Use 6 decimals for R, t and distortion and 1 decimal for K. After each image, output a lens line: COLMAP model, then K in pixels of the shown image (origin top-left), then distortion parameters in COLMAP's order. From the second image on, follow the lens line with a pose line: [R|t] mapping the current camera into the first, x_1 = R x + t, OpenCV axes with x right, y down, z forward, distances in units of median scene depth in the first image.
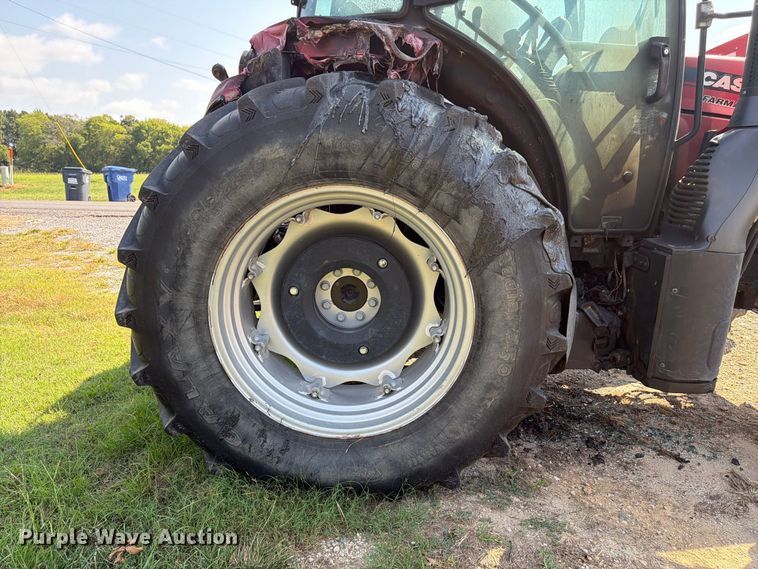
lens RADIAL K [[541.8, 0, 377.4], [0, 541.8, 290.0], [0, 0, 1]] dist [0.113606, -0.130648]
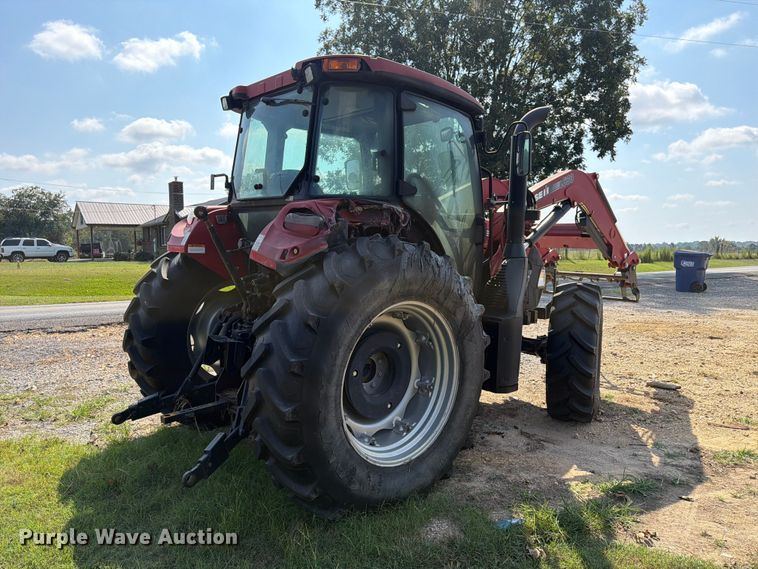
lens RADIAL K [[541.8, 0, 377.4], [0, 541.8, 290.0], [0, 0, 1]] dist [0.113606, -0.130648]
pose [[0.727423, -0.068530, 0.682758, -1.162513], [0.162708, 0.983850, -0.074601, -0.106396], [-0.666619, 0.165357, 0.726826, -0.141699]]
